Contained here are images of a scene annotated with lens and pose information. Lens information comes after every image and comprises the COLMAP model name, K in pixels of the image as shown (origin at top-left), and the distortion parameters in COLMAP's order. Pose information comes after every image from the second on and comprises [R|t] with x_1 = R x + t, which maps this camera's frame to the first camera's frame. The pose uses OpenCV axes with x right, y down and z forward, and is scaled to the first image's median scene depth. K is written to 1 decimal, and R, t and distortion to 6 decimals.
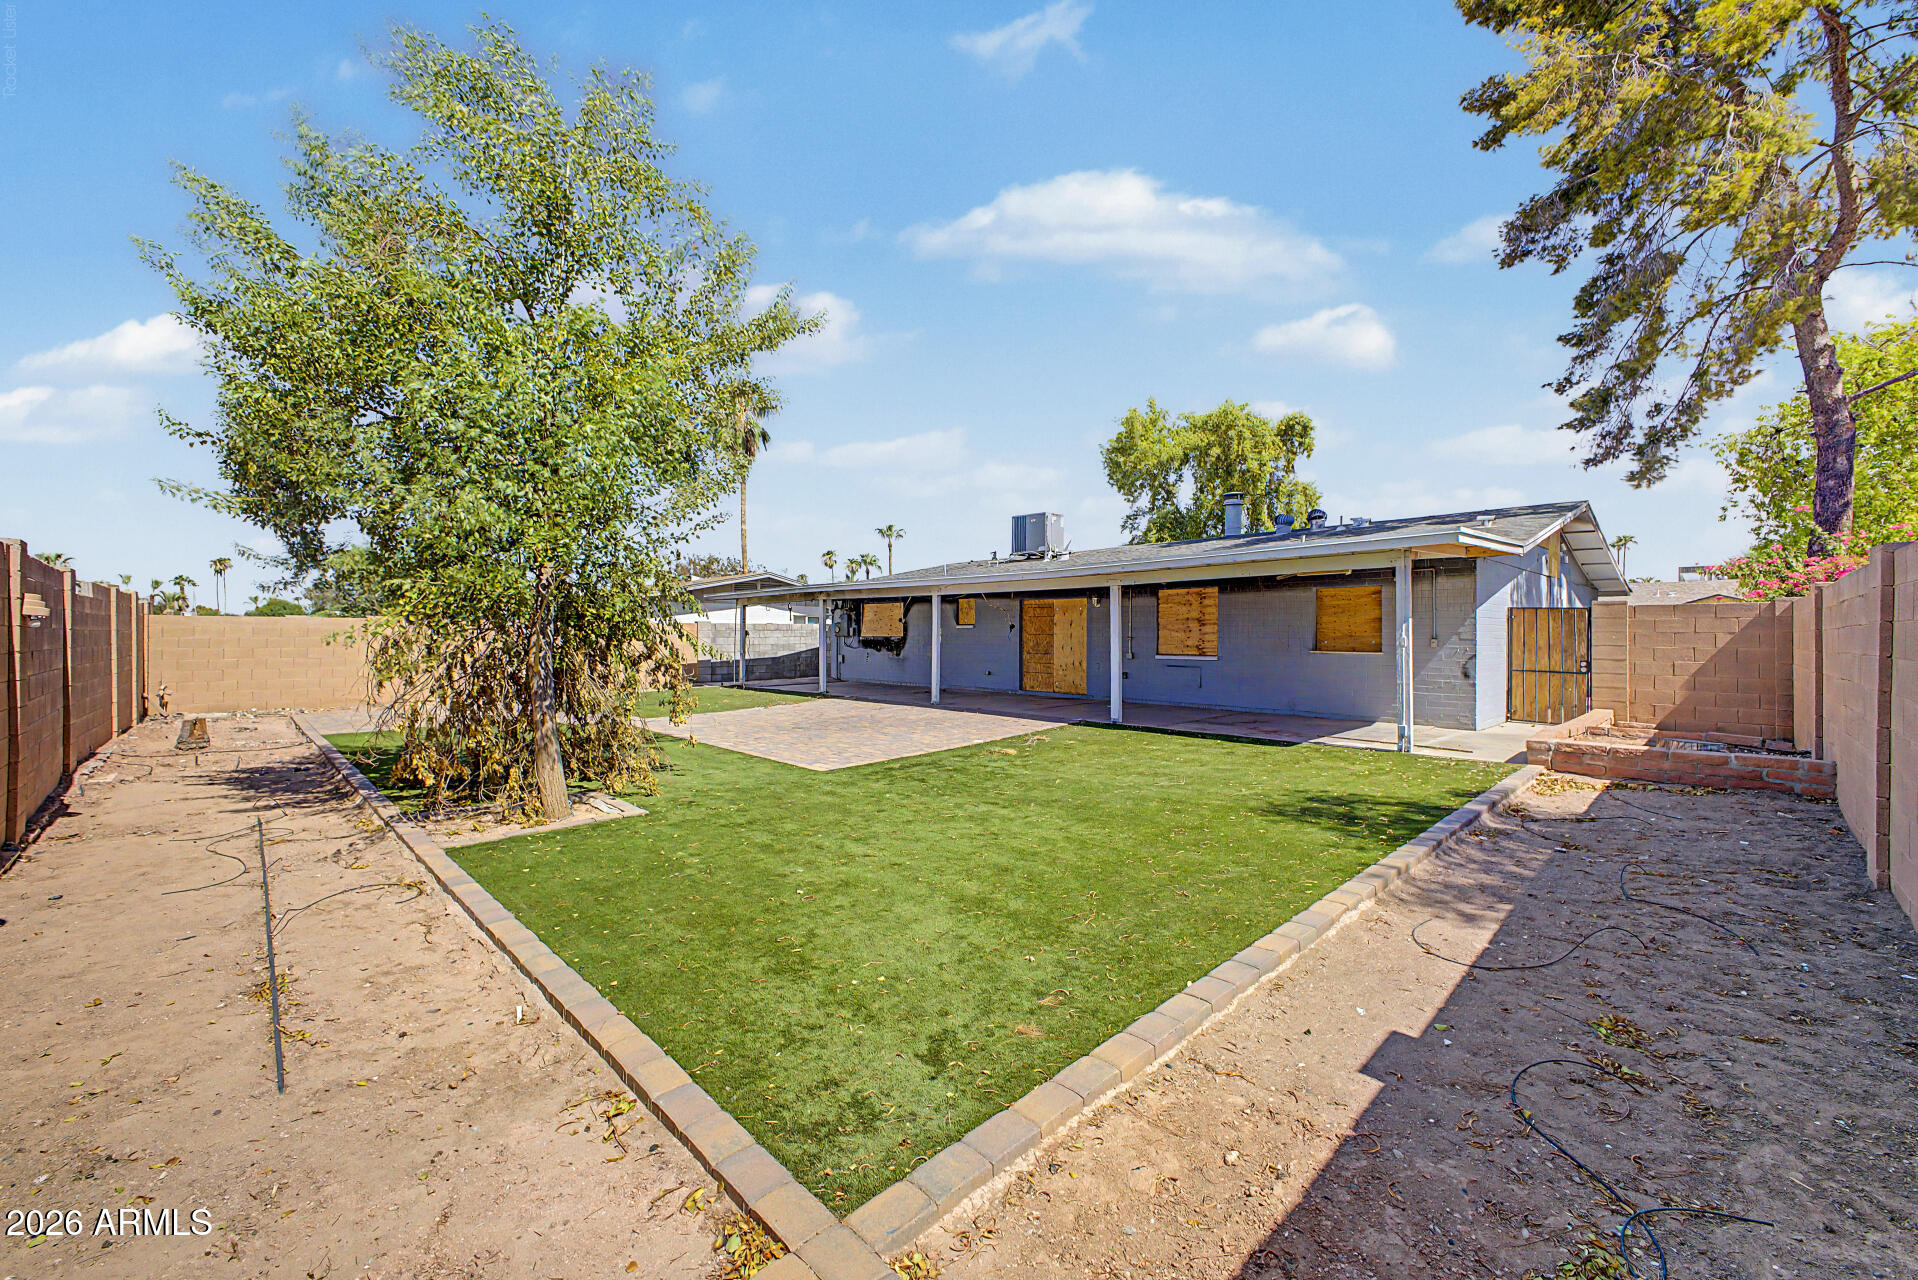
lens RADIAL K [[774.7, 0, 959.0], [0, 774.7, 640.0], [0, 0, 1]] dist [0.000749, 0.000015]
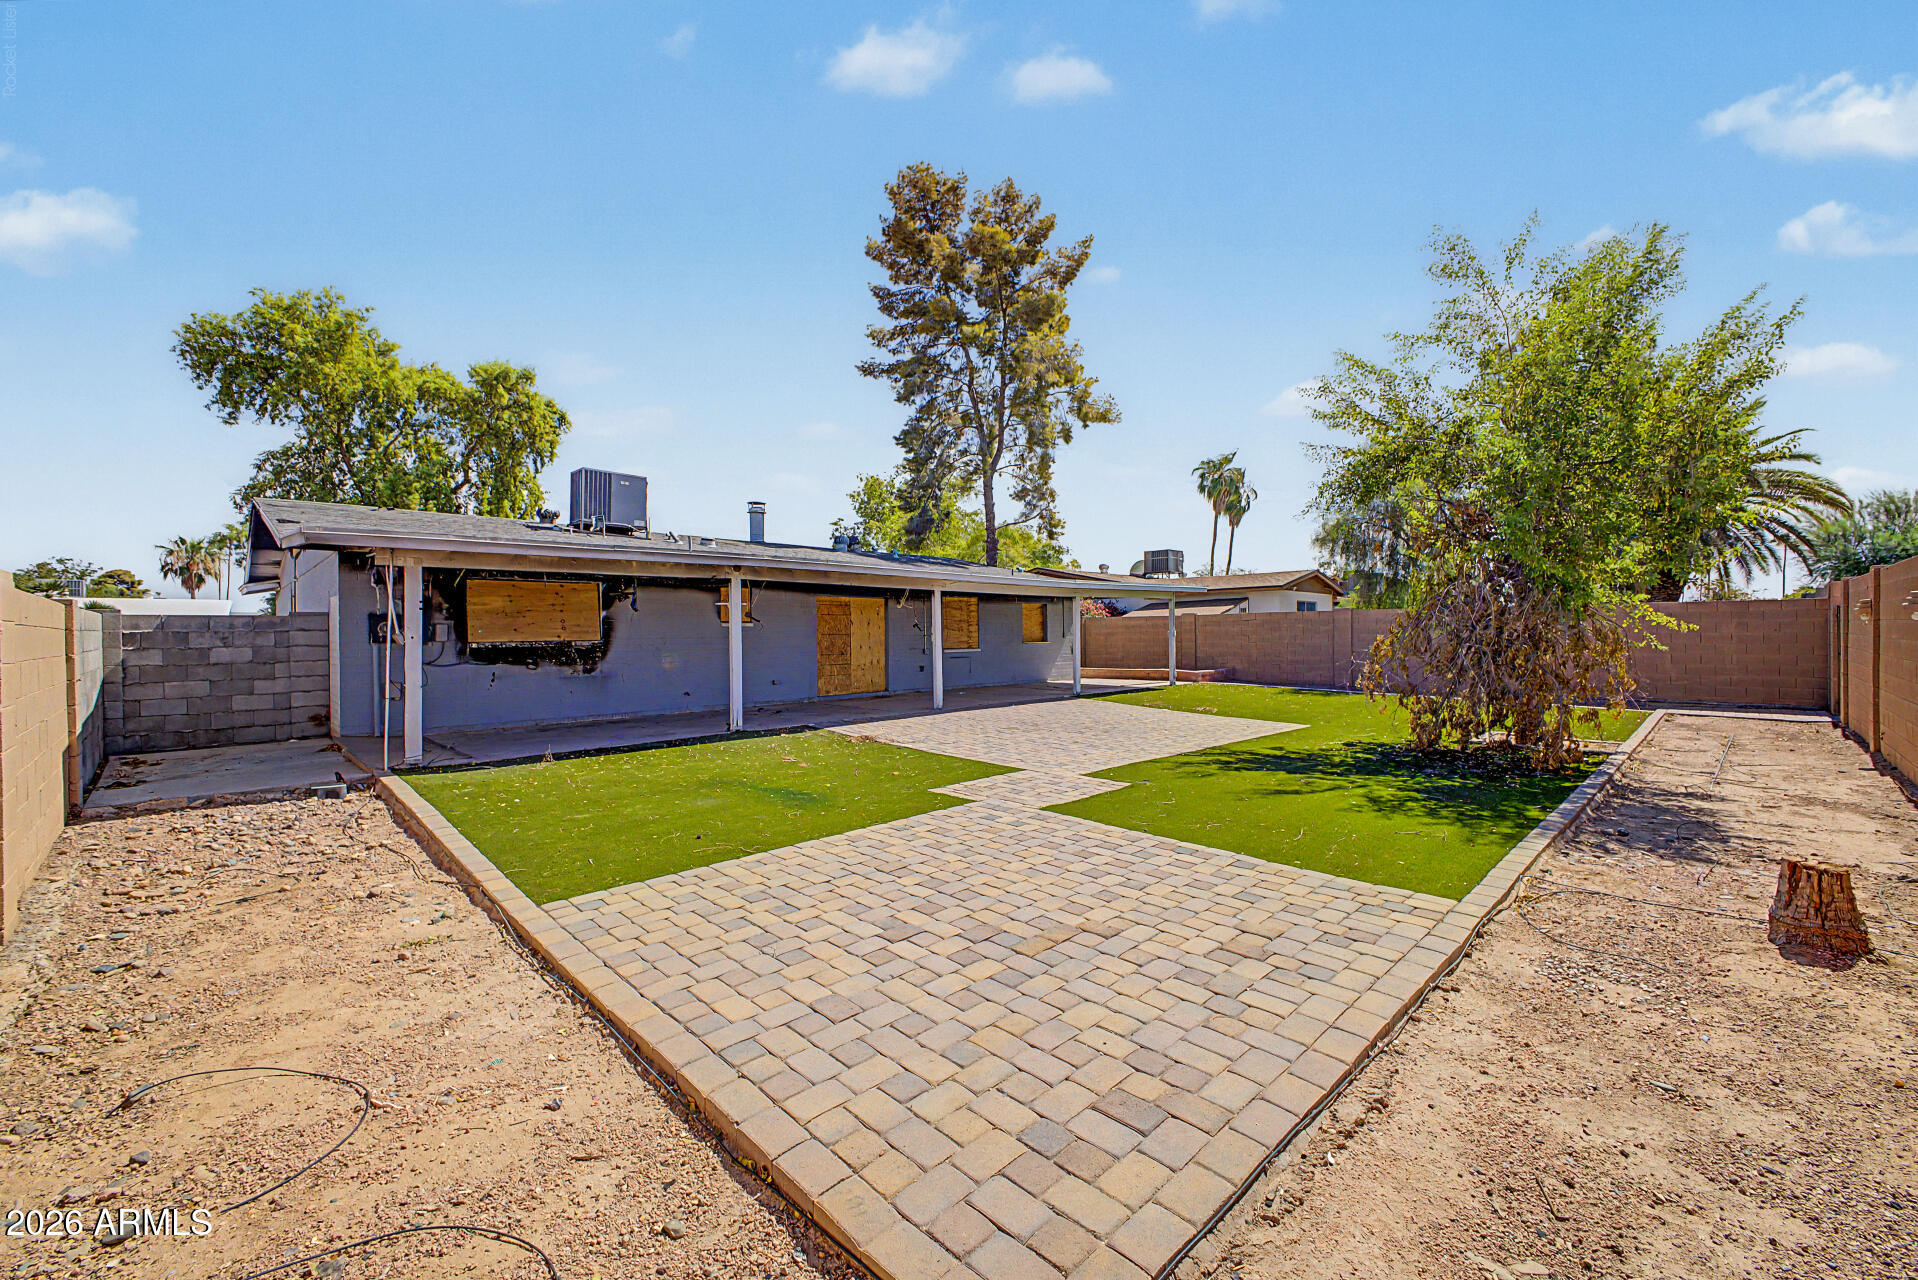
lens RADIAL K [[774.7, 0, 959.0], [0, 774.7, 640.0], [0, 0, 1]] dist [0.000749, 0.000015]
pose [[-0.054455, -0.008658, 0.998479, -0.724388], [0.018158, 0.999788, 0.009660, -0.005607], [-0.998351, 0.018656, -0.054286, 0.786086]]
